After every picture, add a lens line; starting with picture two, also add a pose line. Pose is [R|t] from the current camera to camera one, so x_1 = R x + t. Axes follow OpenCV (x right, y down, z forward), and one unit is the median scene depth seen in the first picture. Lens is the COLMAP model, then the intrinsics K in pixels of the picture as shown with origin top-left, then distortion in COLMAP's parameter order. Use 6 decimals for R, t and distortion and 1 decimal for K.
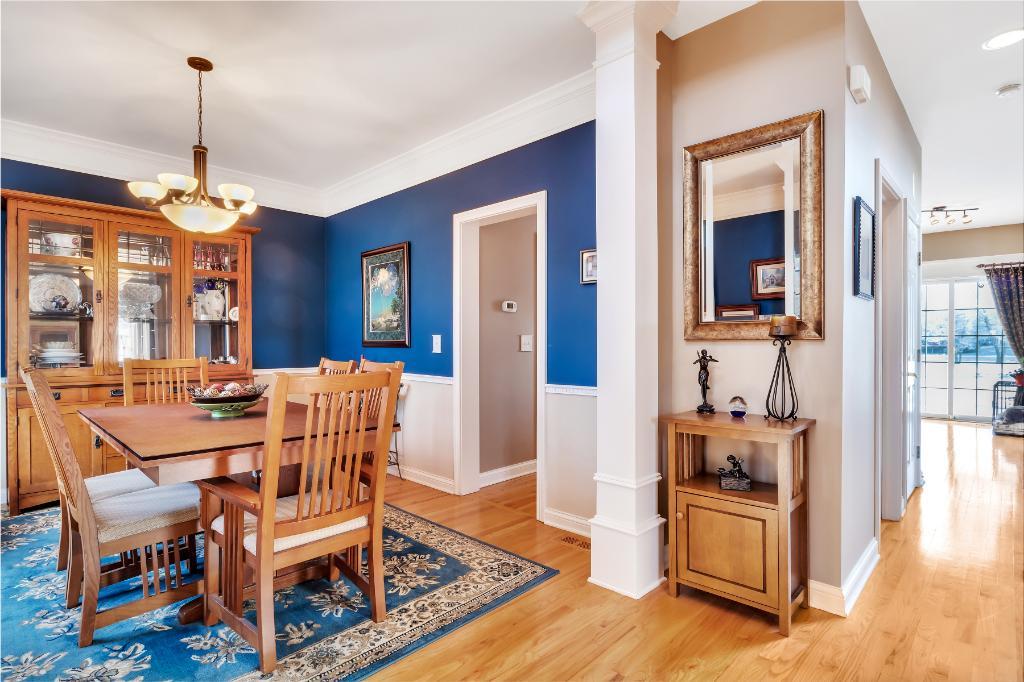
lens RADIAL K [[513.9, 0, 508.5], [0, 513.9, 350.0], [0, 0, 1]] dist [0.005339, 0.000834]
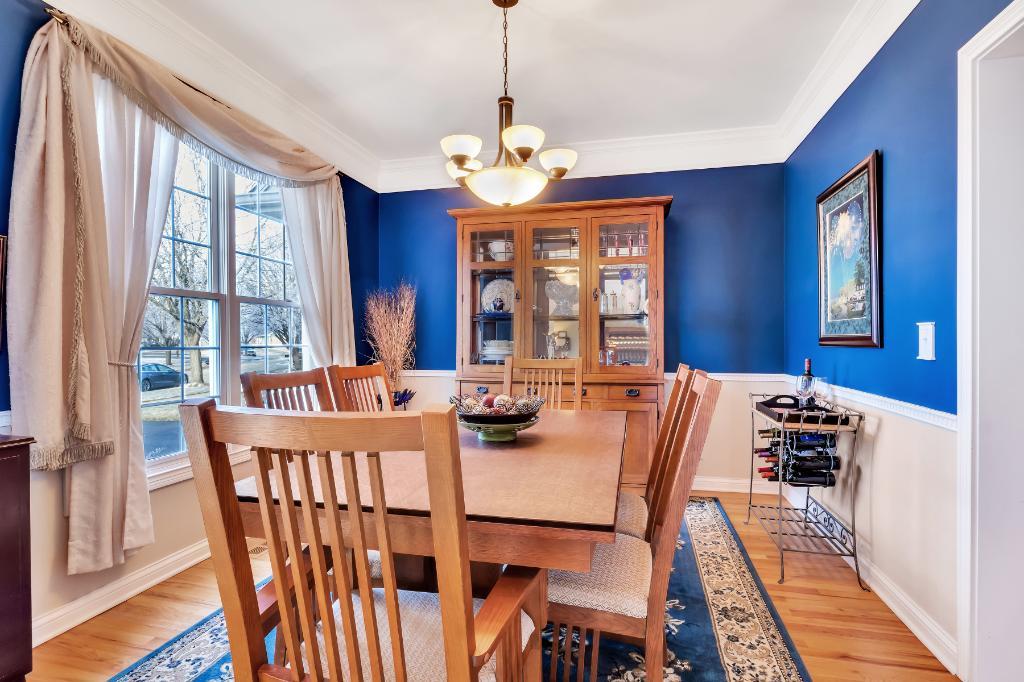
lens RADIAL K [[509.4, 0, 511.0], [0, 509.4, 344.9], [0, 0, 1]] dist [-0.003412, -0.000706]
pose [[0.517992, 0.003787, -0.855377, 0.067774], [-0.007469, 0.999972, -0.000096, -0.005258], [0.855353, 0.006439, 0.518006, 0.430506]]
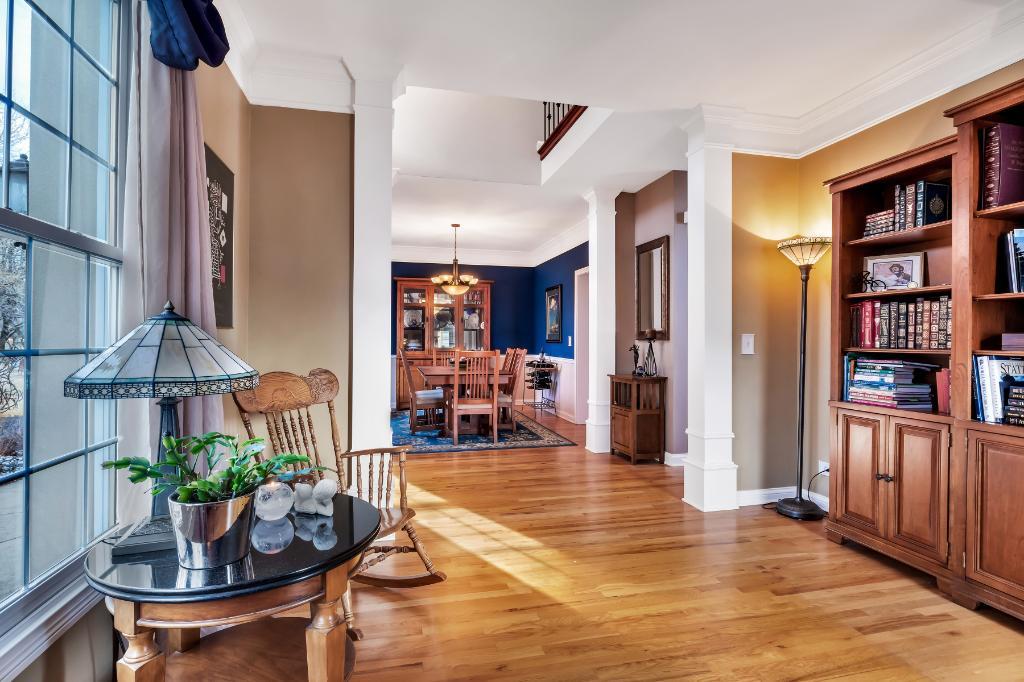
lens RADIAL K [[517.3, 0, 513.6], [0, 517.3, 342.1], [0, 0, 1]] dist [-0.003058, -0.000332]
pose [[0.850173, 0.003641, -0.526491, 0.667312], [-0.008083, 0.999948, -0.006137, 0.004265], [0.526441, 0.009473, 0.850159, -0.669016]]
